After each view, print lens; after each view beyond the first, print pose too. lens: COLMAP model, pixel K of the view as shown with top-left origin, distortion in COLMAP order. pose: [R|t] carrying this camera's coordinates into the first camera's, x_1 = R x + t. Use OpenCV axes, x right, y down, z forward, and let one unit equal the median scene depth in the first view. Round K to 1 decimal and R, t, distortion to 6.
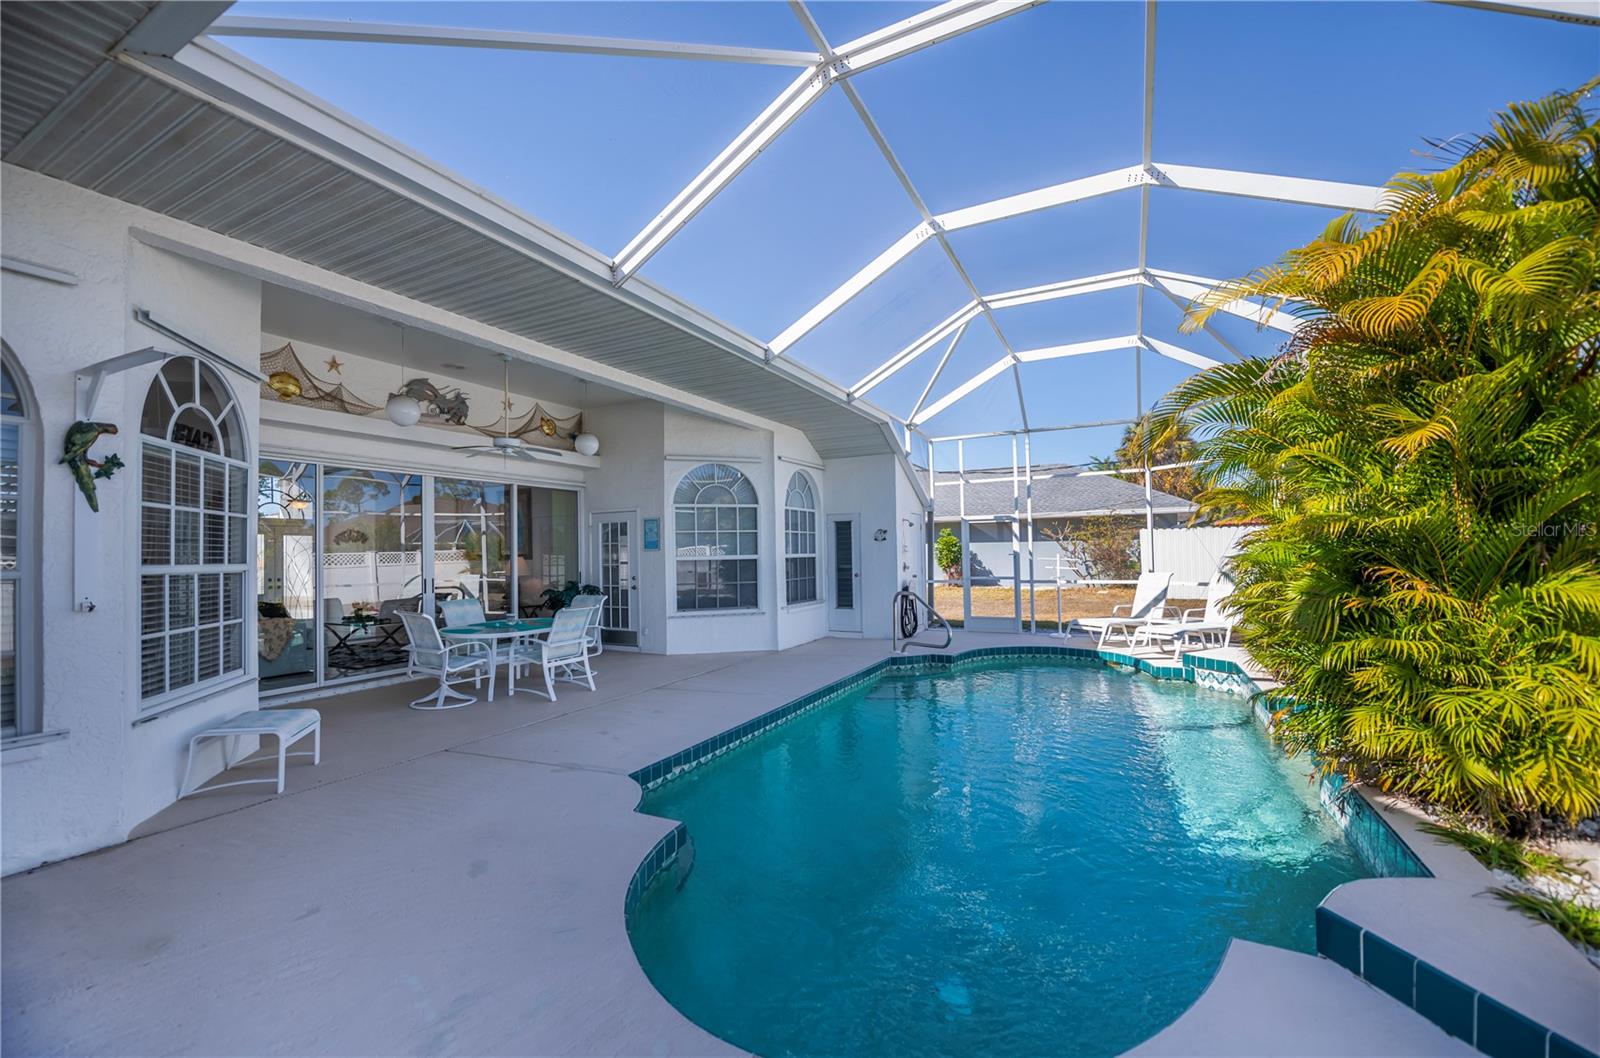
lens RADIAL K [[649.9, 0, 800.7], [0, 649.9, 540.9], [0, 0, 1]] dist [-0.003016, -0.000113]
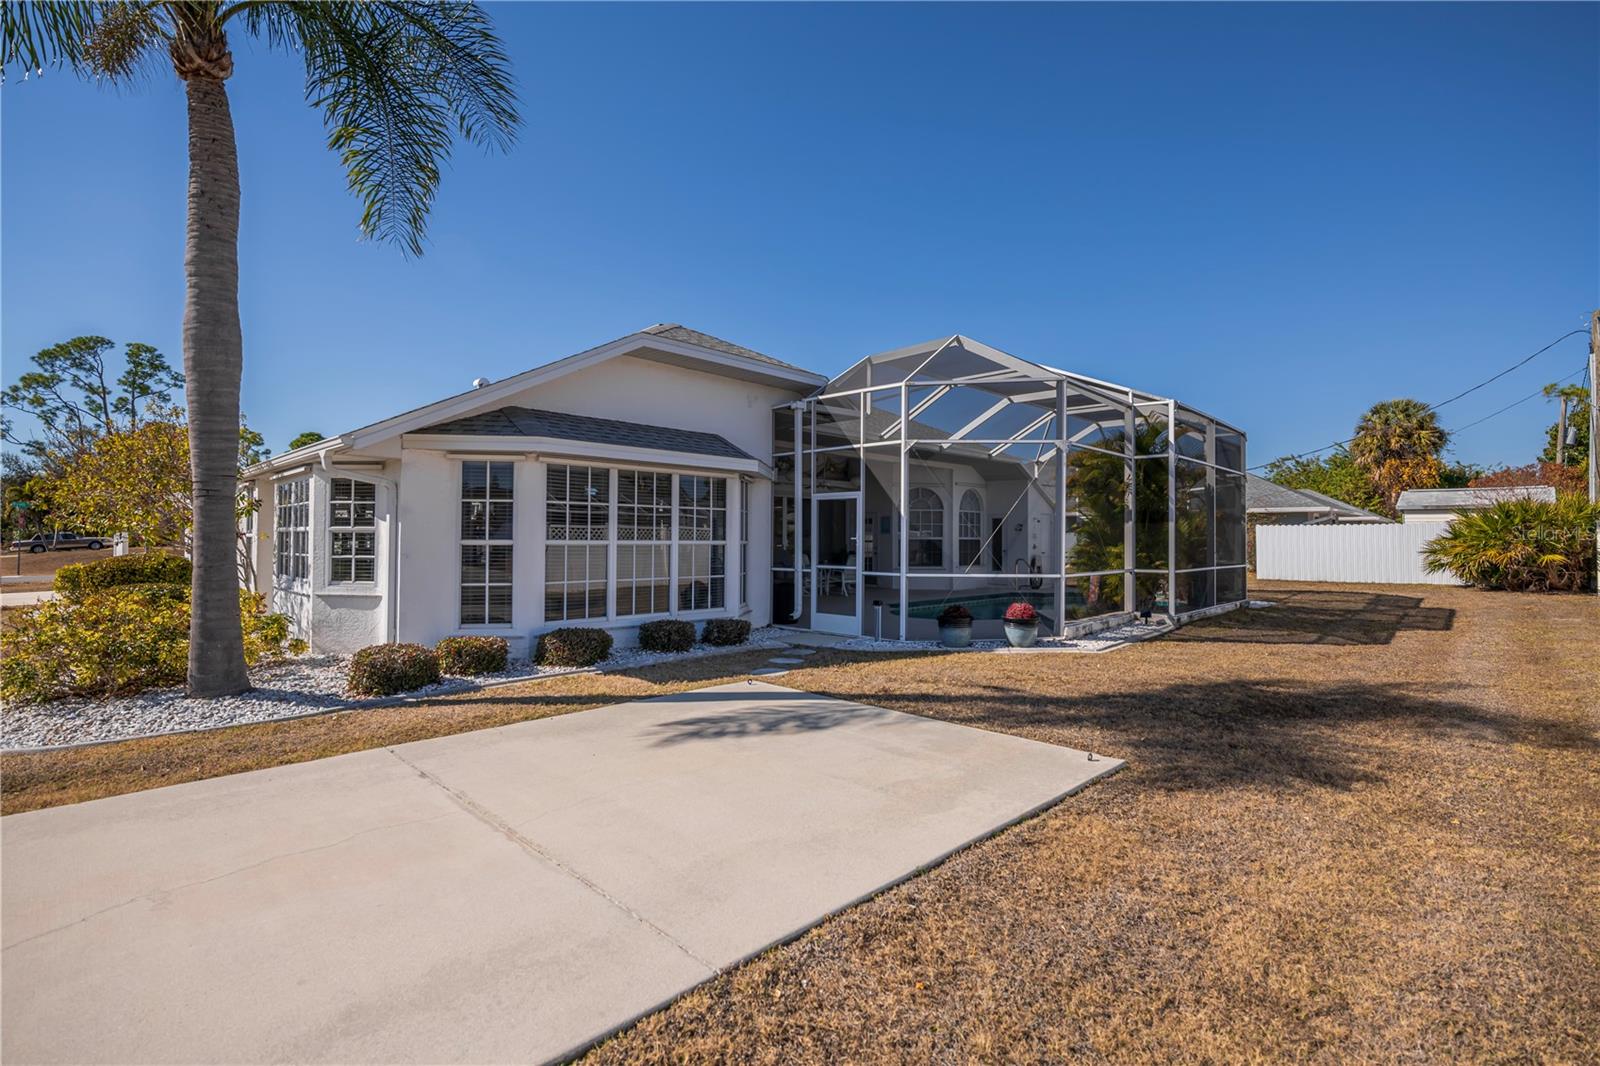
lens RADIAL K [[731.1, 0, 793.2], [0, 731.1, 538.4], [0, 0, 1]] dist [-0.026537, -0.000497]
pose [[0.956418, 0.015459, -0.291592, 0.119793], [-0.013257, 0.999867, 0.009527, 0.009584], [0.291700, -0.005246, 0.956495, -0.999460]]
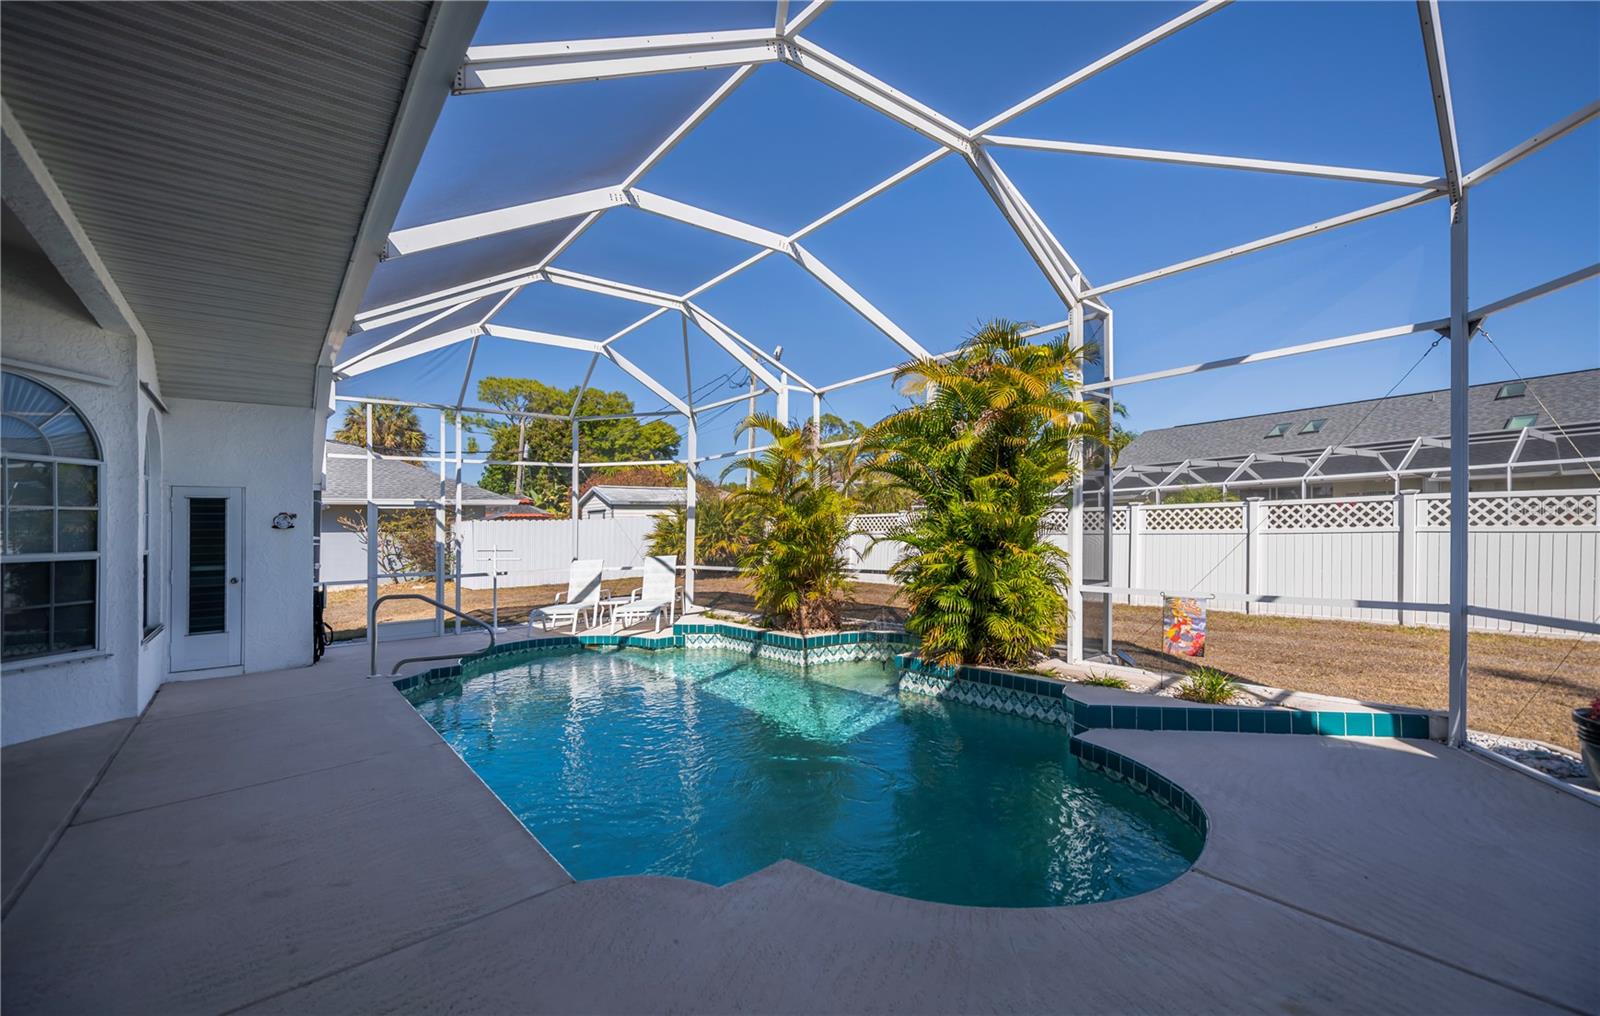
lens RADIAL K [[659.0, 0, 800.9], [0, 659.0, 518.8], [0, 0, 1]] dist [-0.001611, -0.000069]
pose [[0.415373, 0.022077, 0.909383, -0.304567], [-0.000240, 0.999708, -0.024160, 0.006381], [-0.909651, 0.009817, 0.415257, 0.204308]]
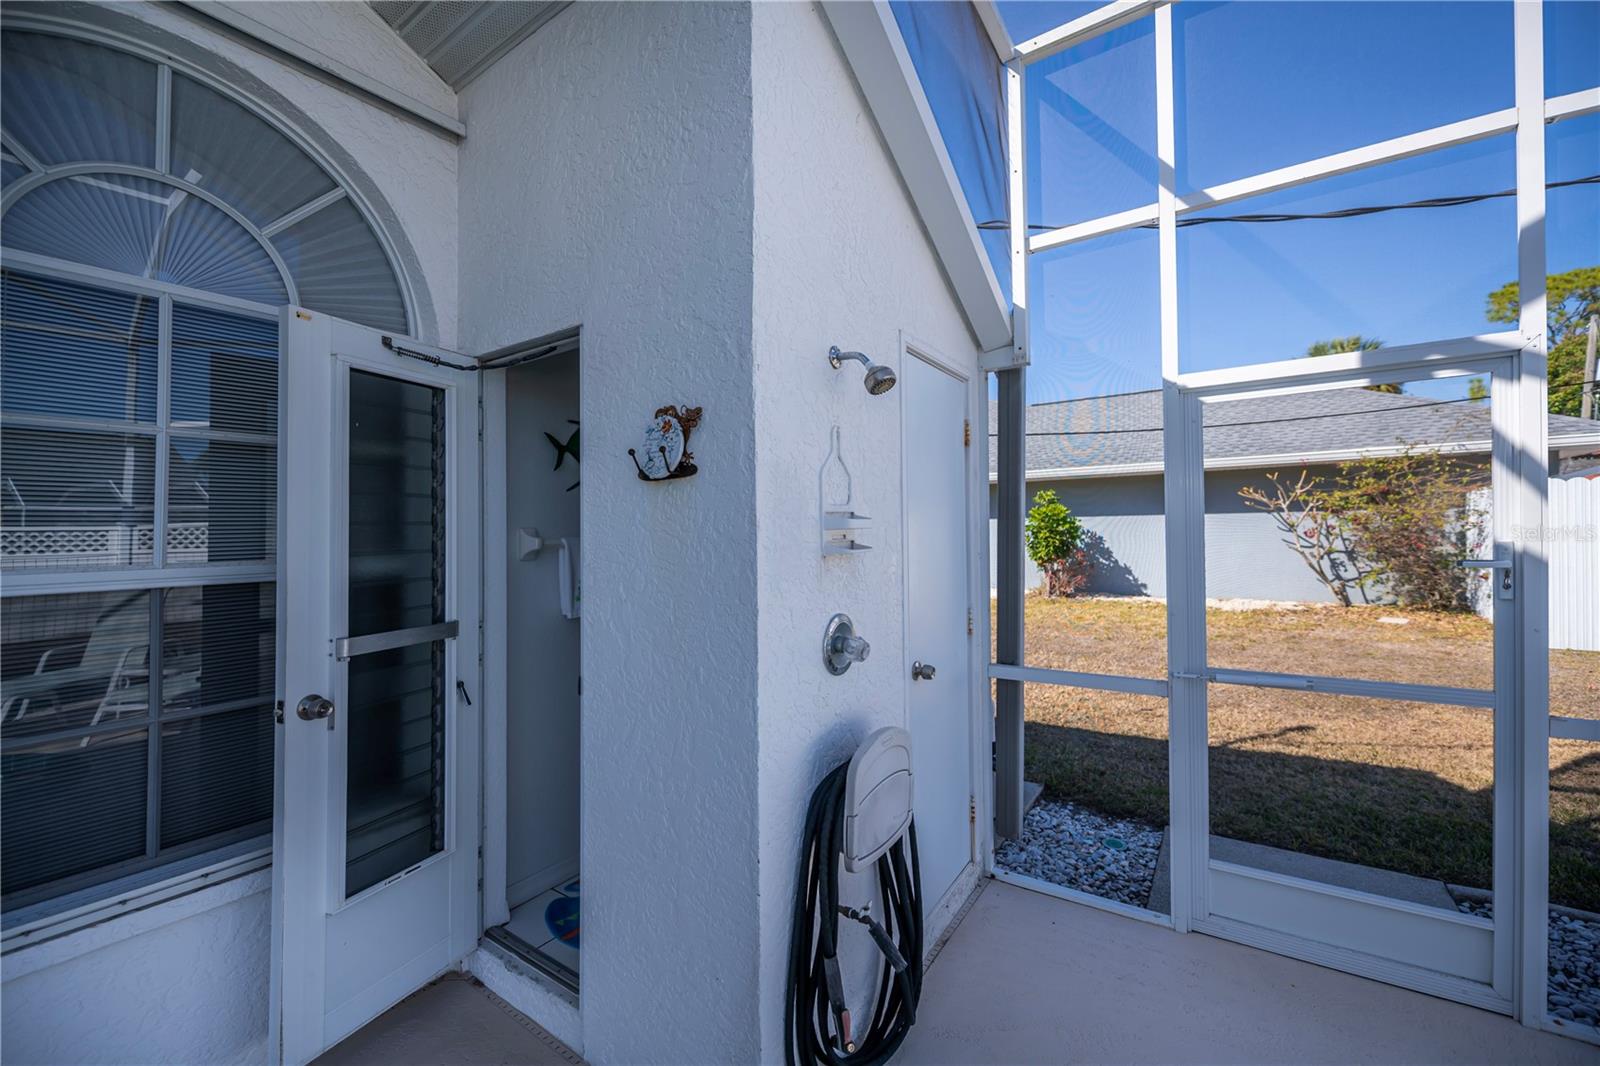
lens RADIAL K [[653.1, 0, 797.8], [0, 653.1, 533.6], [0, 0, 1]] dist [-0.011874, -0.001992]
pose [[0.991652, -0.000819, -0.128942, 0.180111], [0.003573, 0.999770, 0.021127, 0.009536], [0.128895, -0.021411, 0.991427, 0.885540]]
